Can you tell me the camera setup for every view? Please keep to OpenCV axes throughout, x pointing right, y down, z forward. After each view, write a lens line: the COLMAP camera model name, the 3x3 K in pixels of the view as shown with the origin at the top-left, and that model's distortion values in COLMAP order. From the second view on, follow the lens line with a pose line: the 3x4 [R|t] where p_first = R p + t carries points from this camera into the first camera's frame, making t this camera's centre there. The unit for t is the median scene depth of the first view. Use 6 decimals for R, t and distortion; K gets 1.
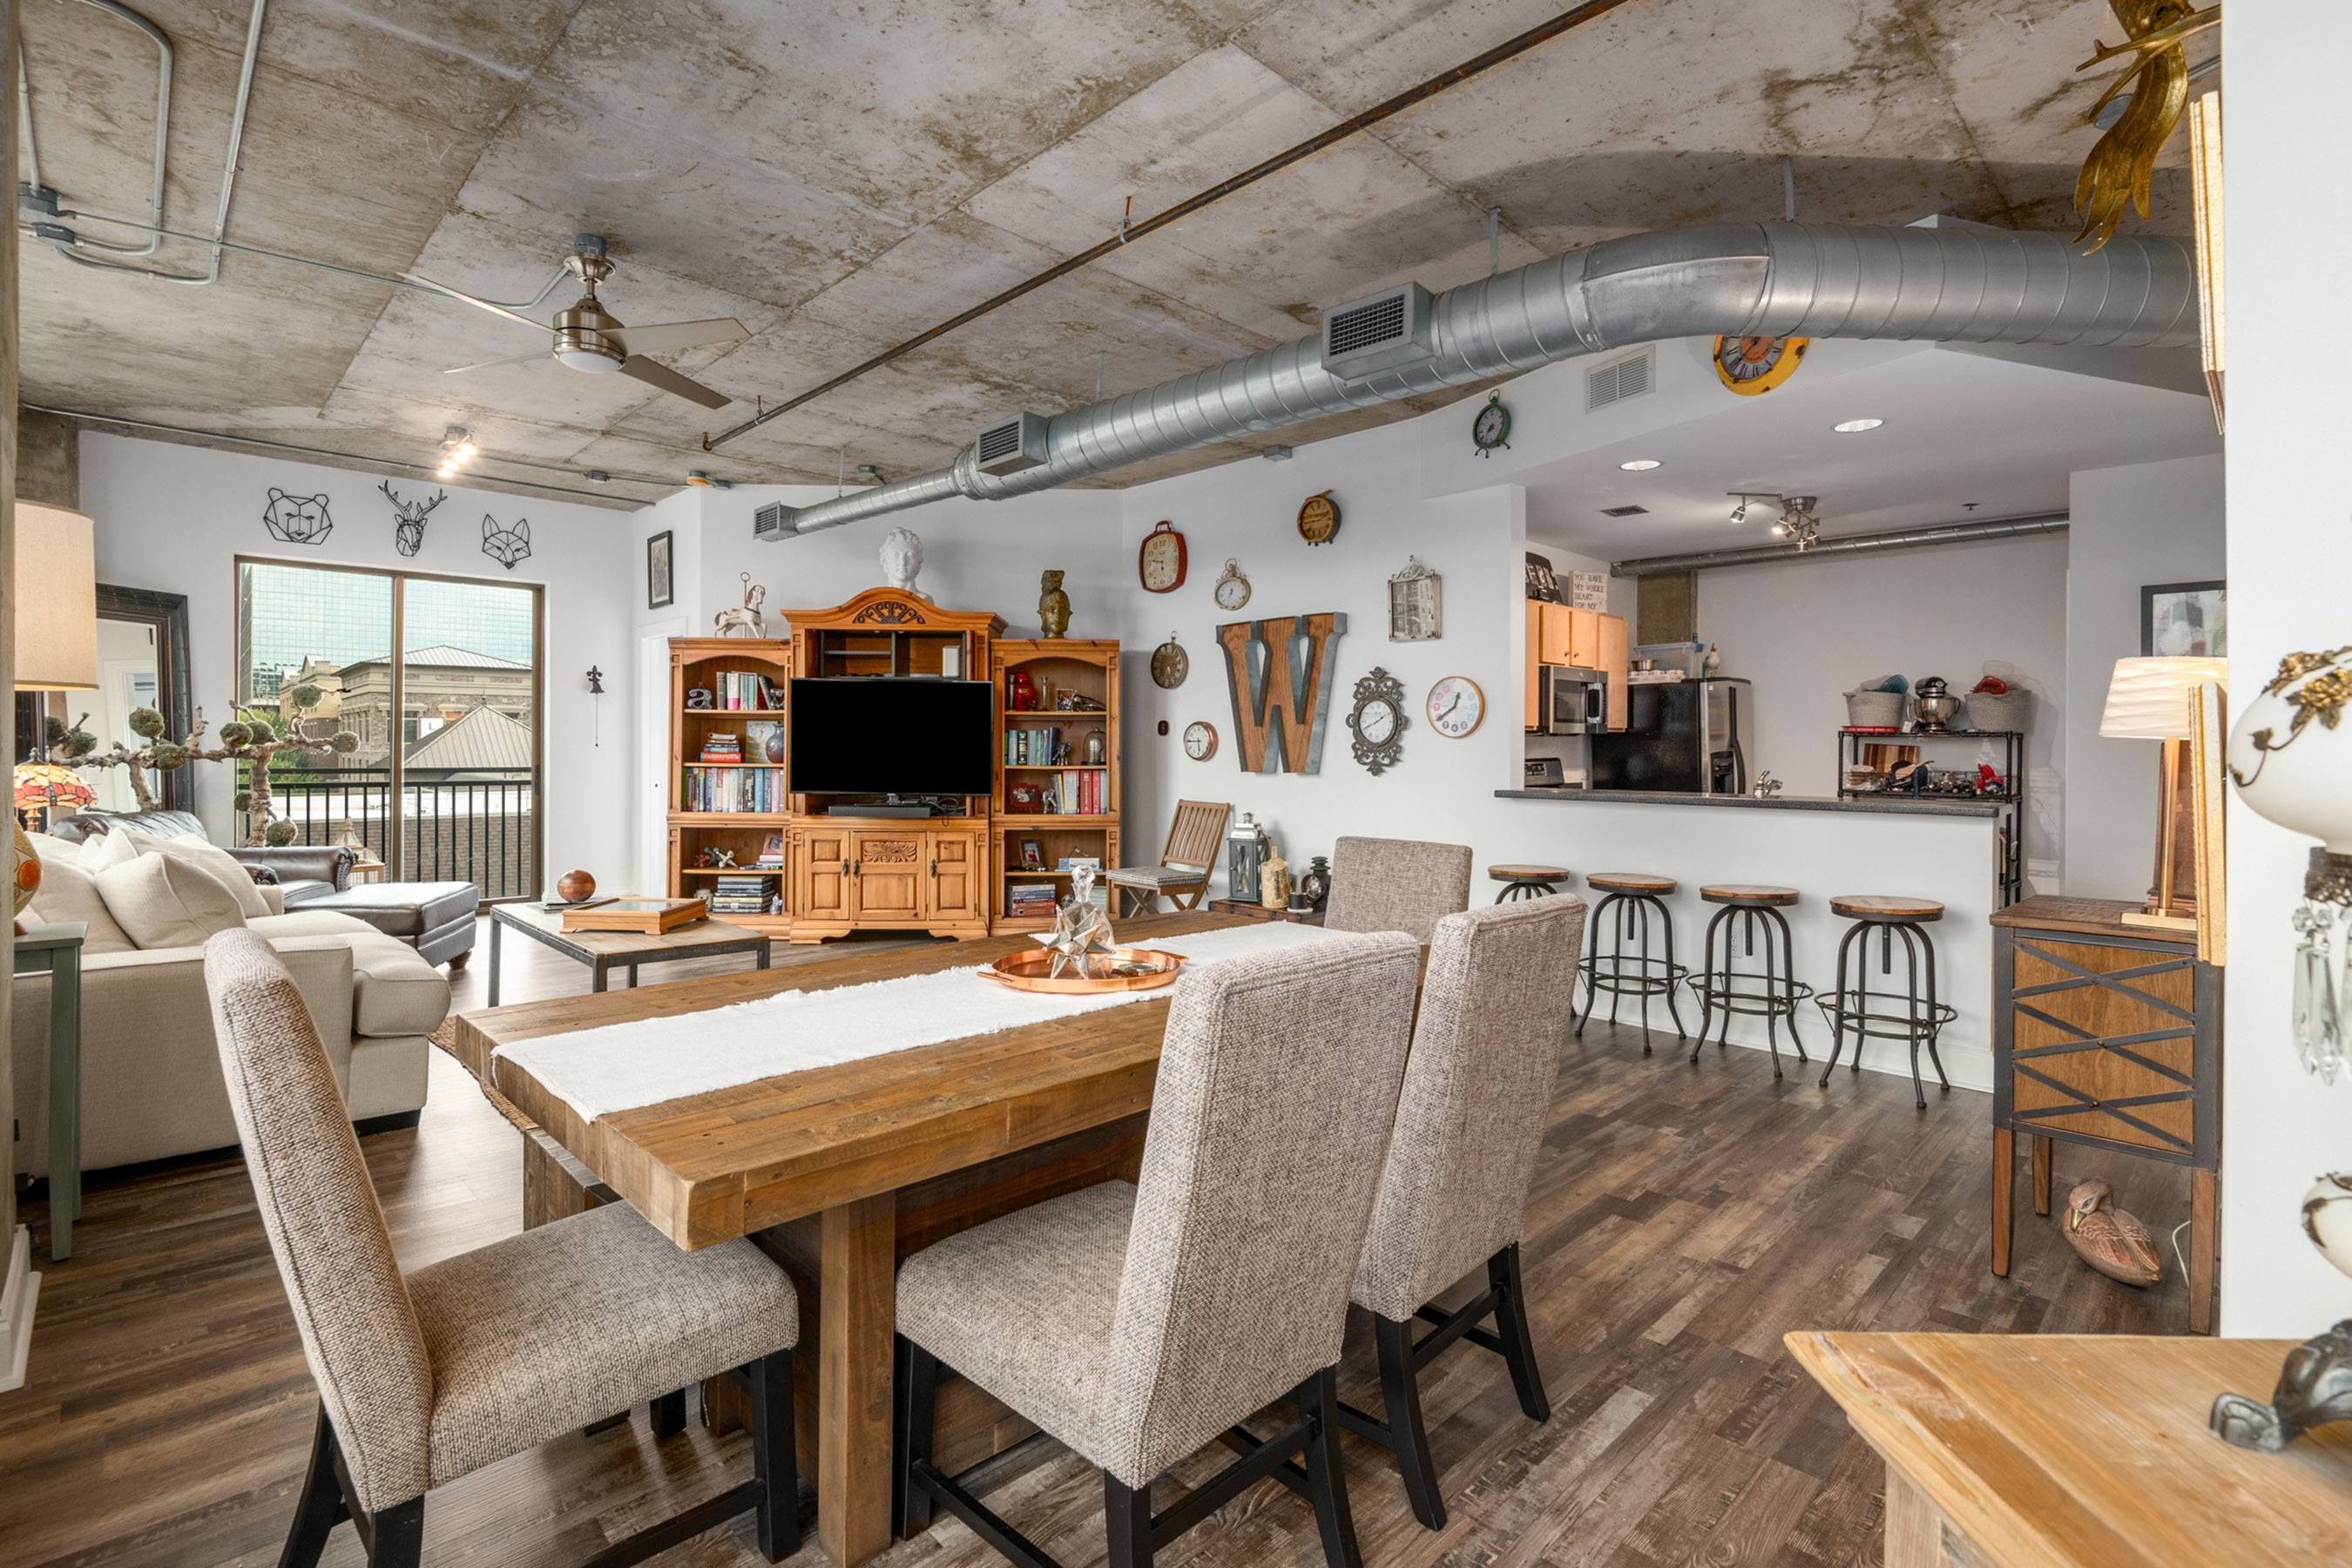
lens RADIAL K [[1083.5, 0, 1154.7], [0, 1083.5, 743.0], [0, 0, 1]] dist [0.000016, -0.000760]
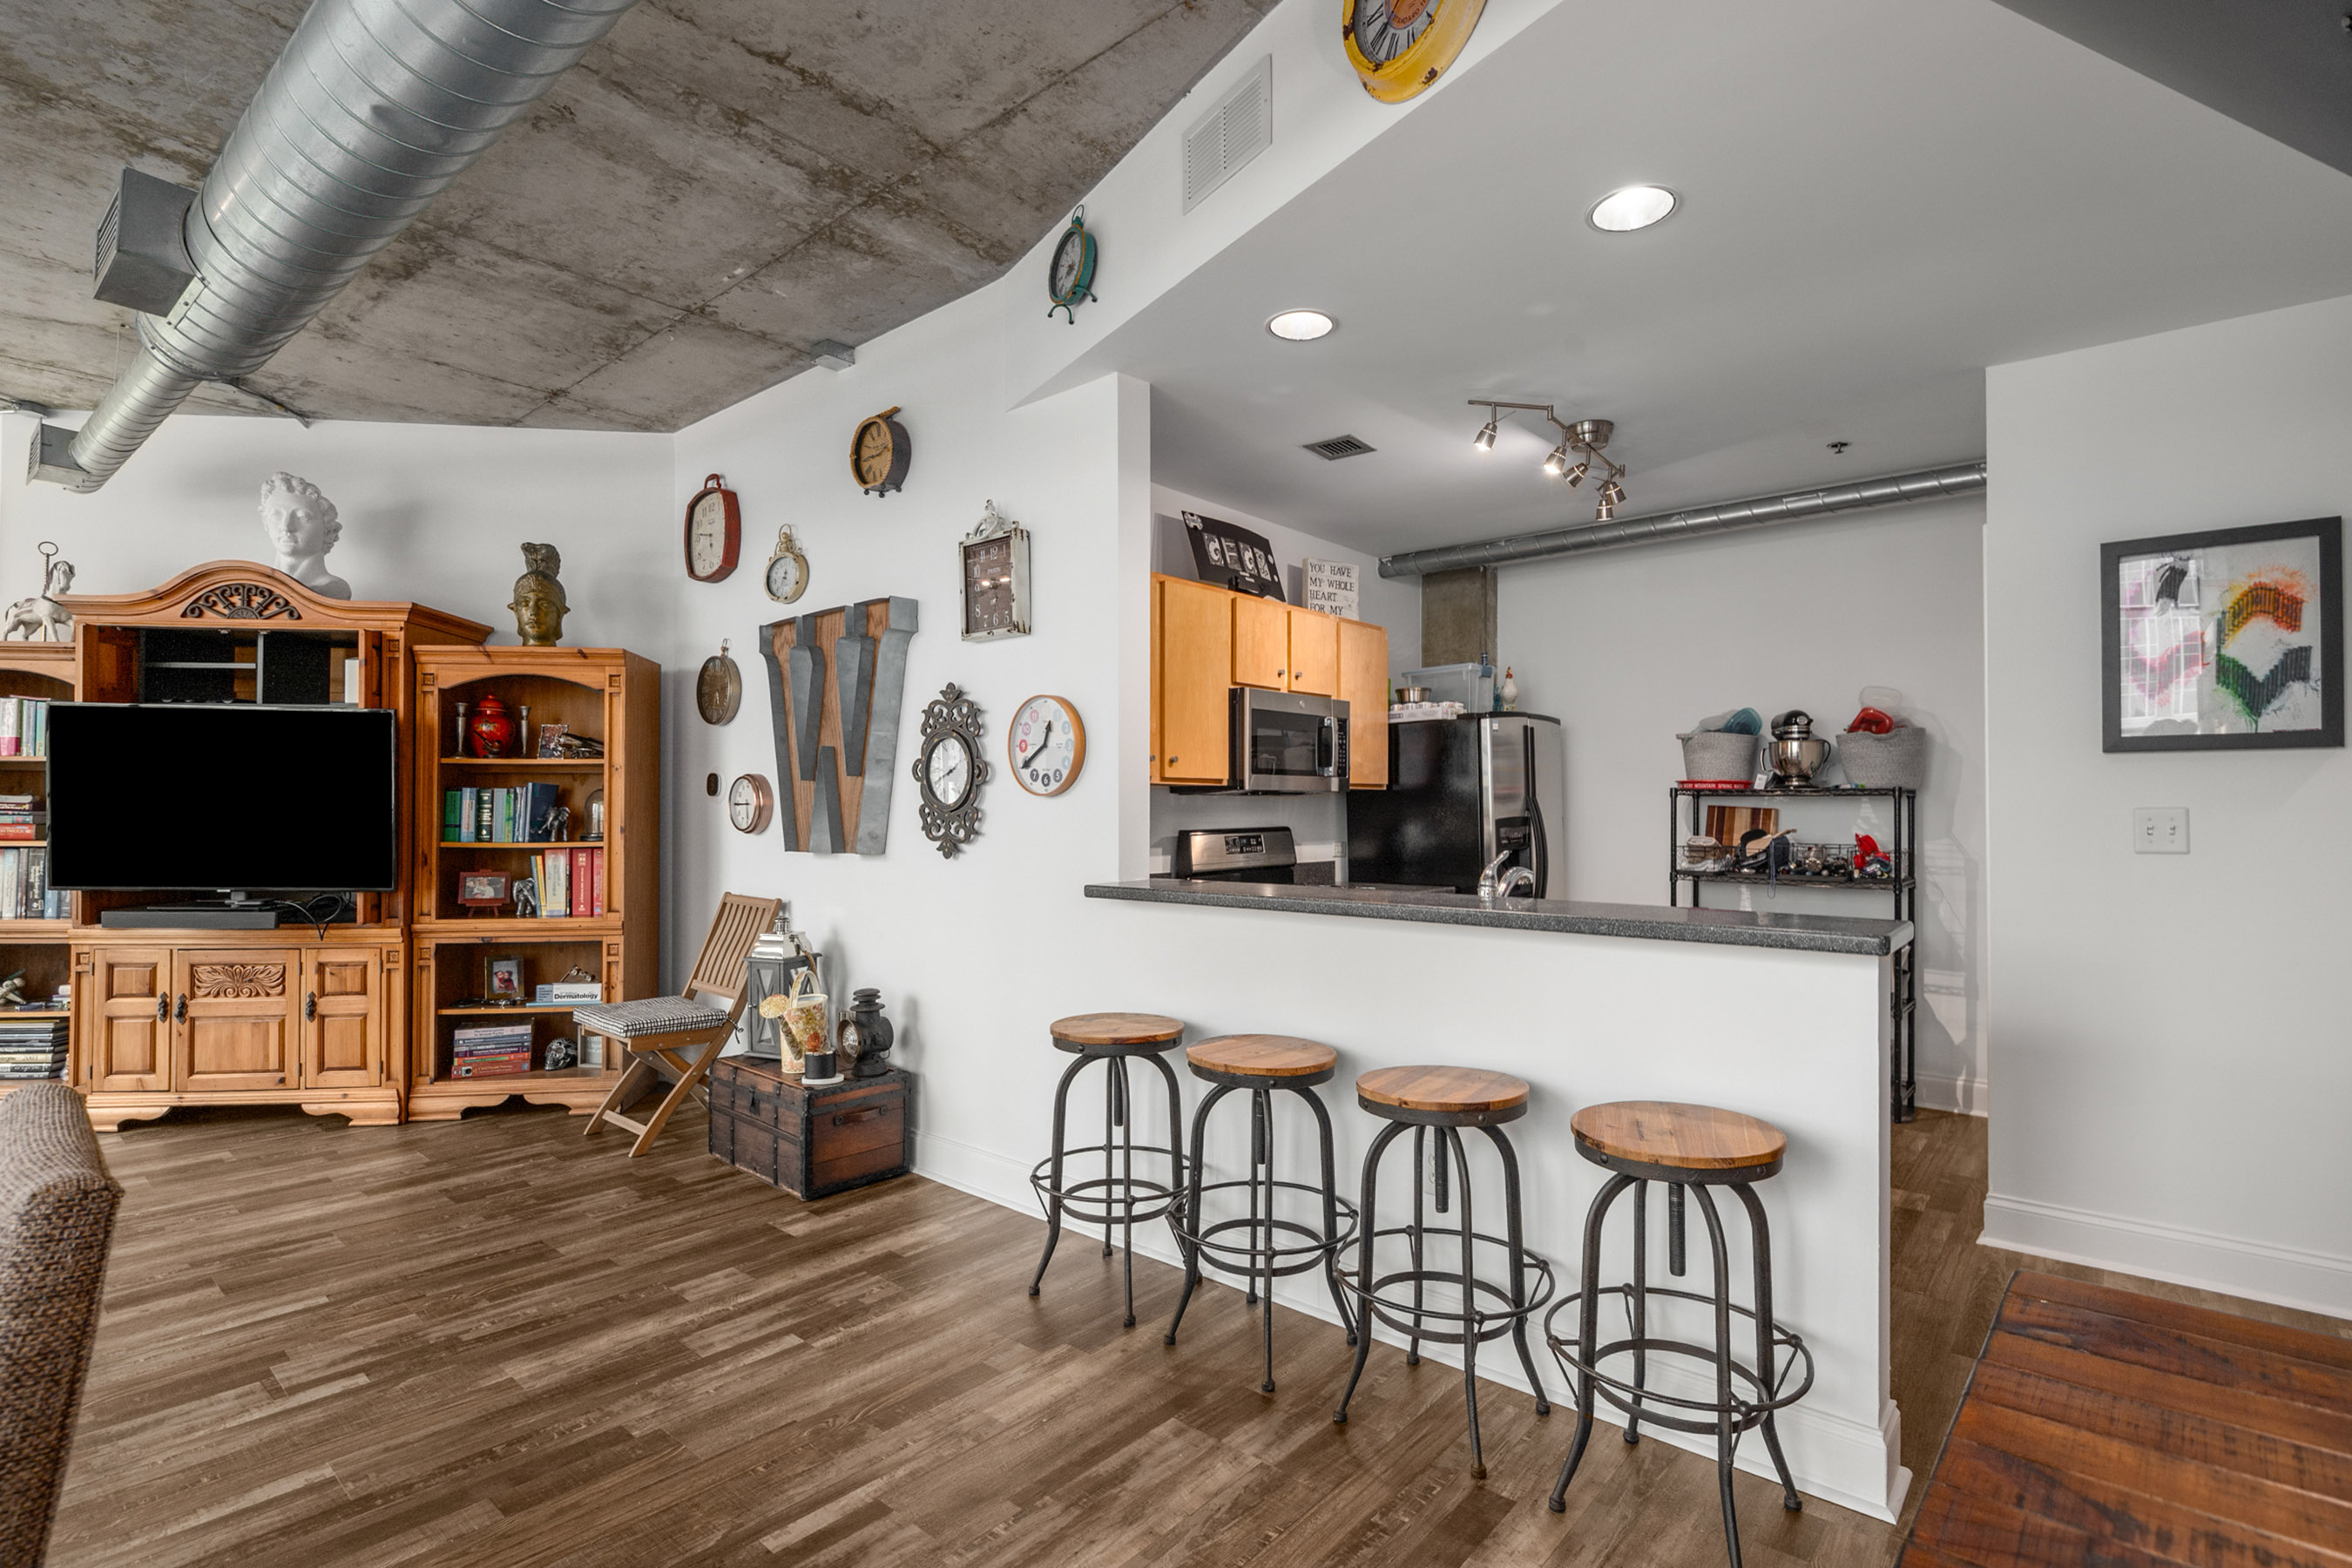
lens RADIAL K [[1115.5, 0, 1176.0], [0, 1115.5, 784.0], [0, 0, 1]] dist [0.000780, -0.000371]
pose [[0.994981, -0.000210, 0.100065, 0.238907], [0.002435, 0.999753, -0.022114, 0.001825], [-0.100035, 0.022246, 0.994735, 0.310136]]
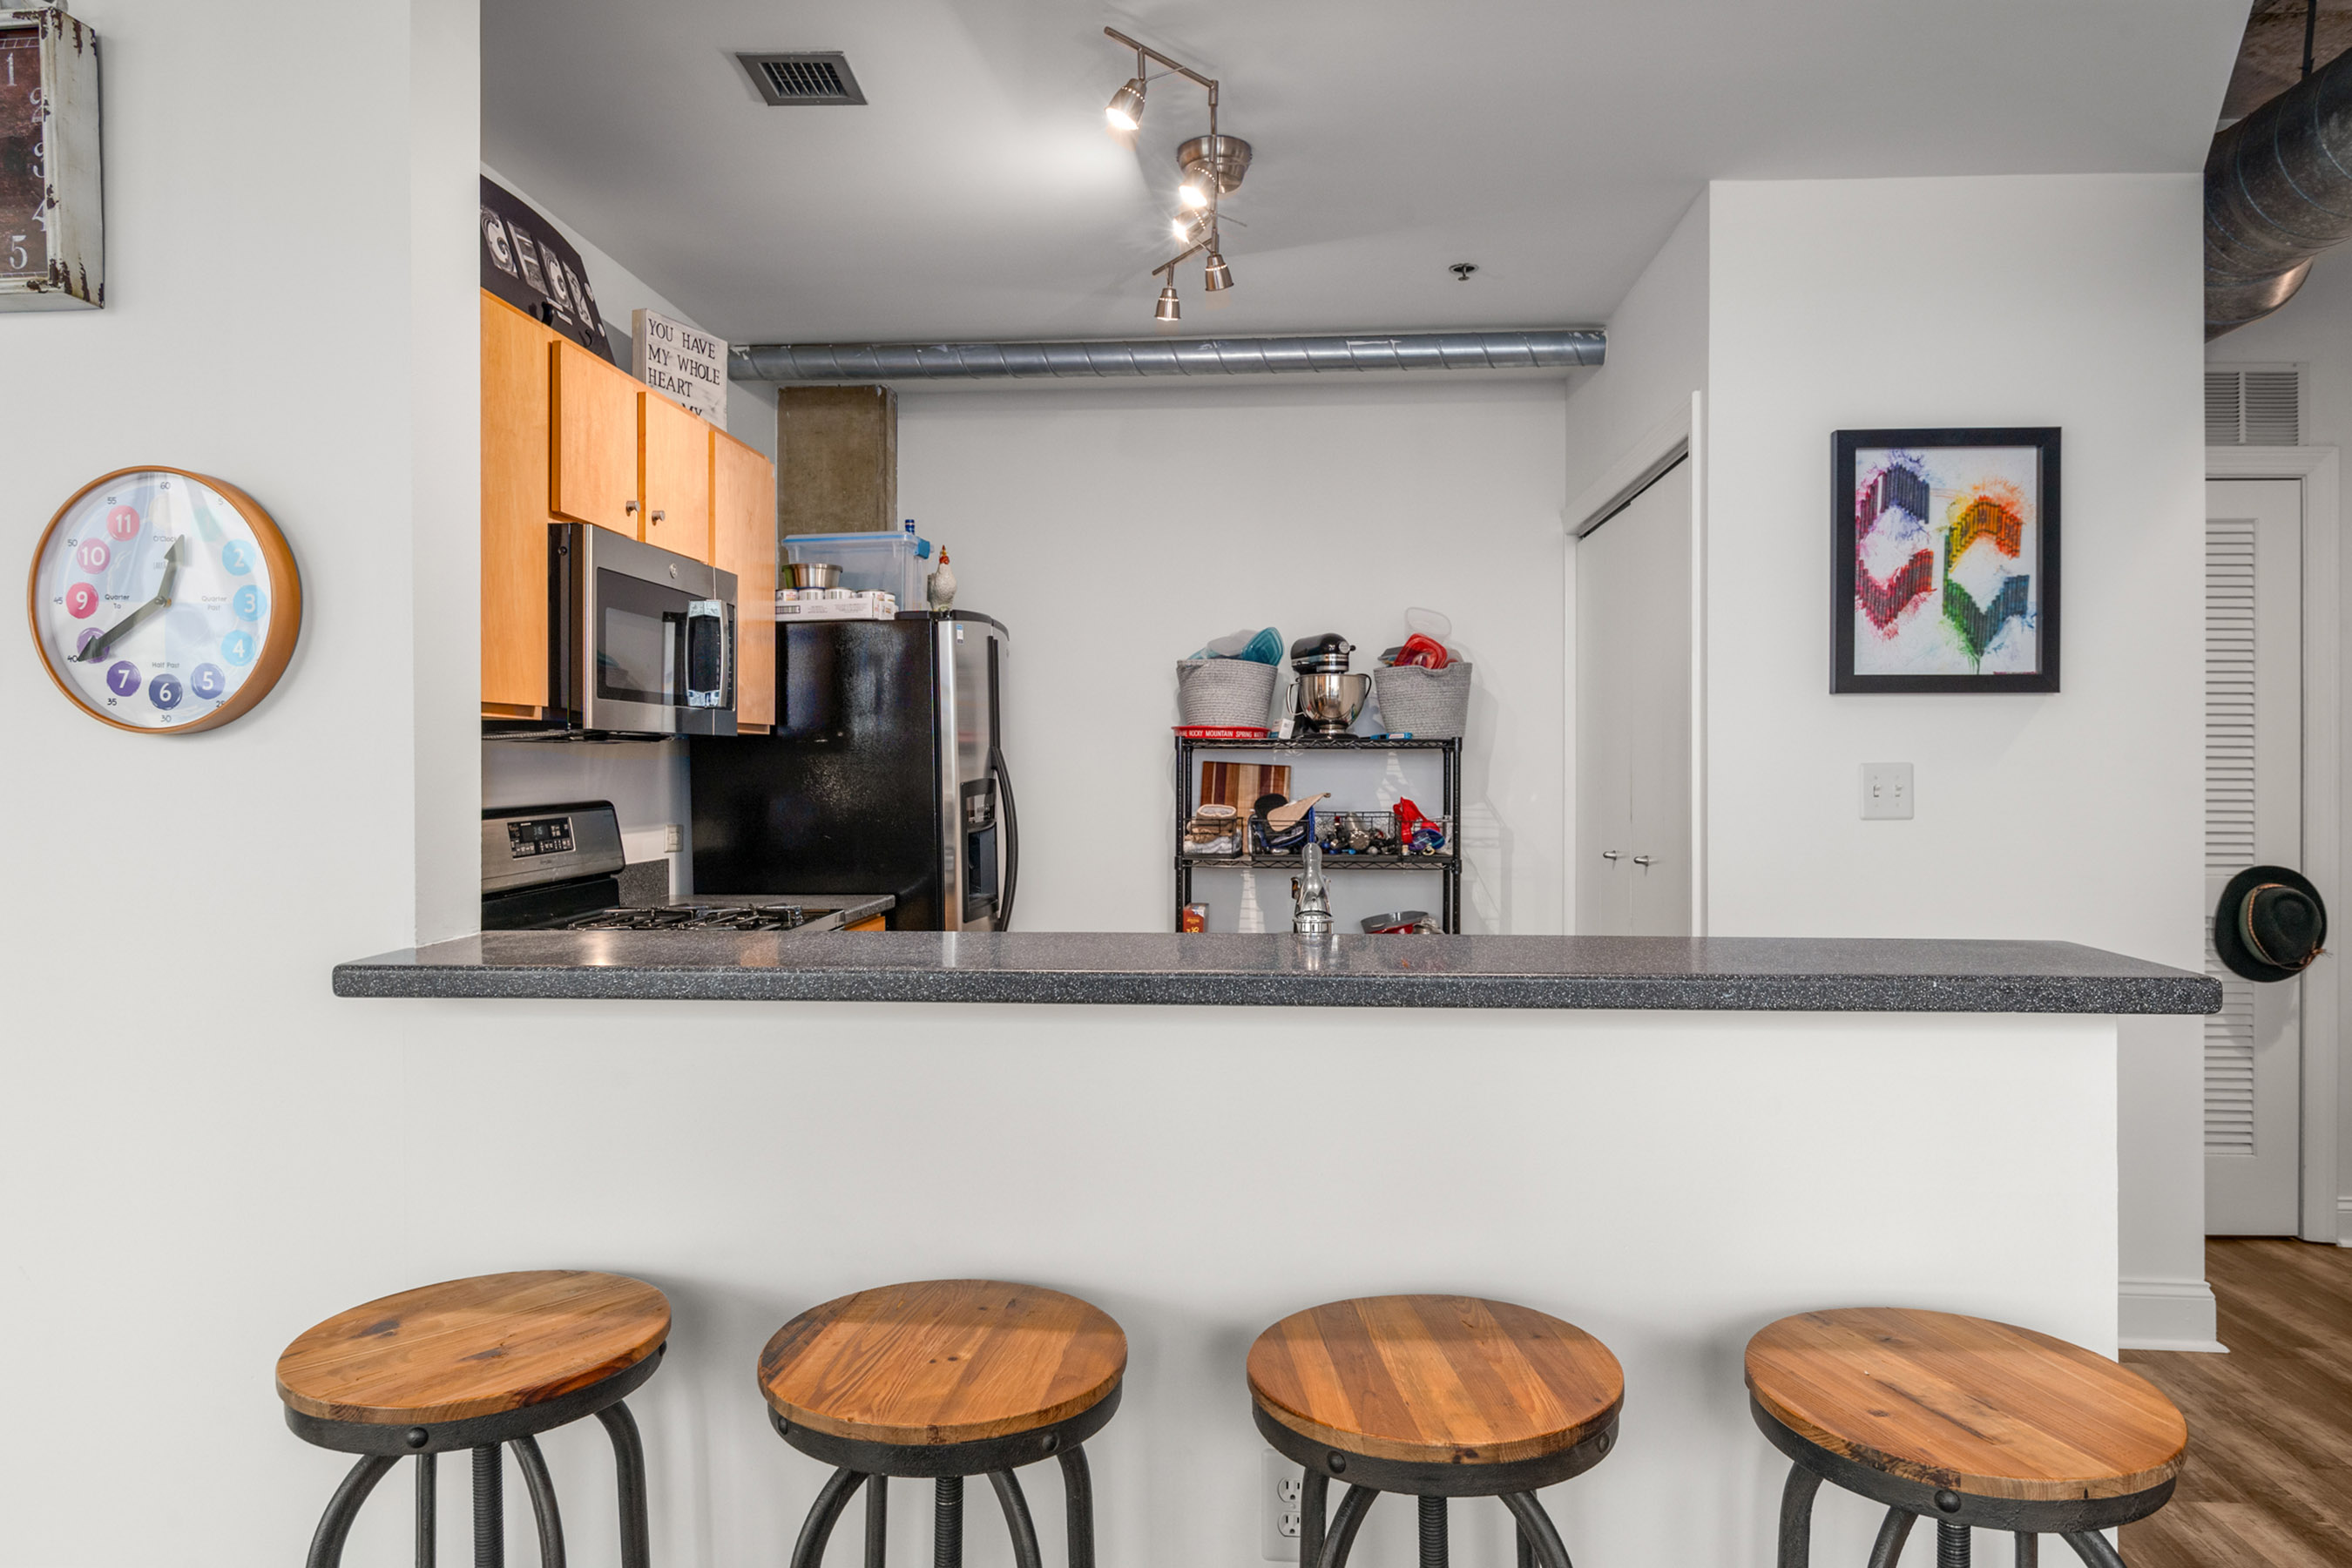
lens RADIAL K [[1423.2, 0, 1176.0], [0, 1423.2, 784.0], [0, 0, 1]] dist [-0.006813, 0.000004]
pose [[0.739448, -0.011441, 0.673116, 0.193321], [0.003227, 0.999904, 0.013450, 0.002134], [-0.673206, -0.007774, 0.739414, 0.521013]]
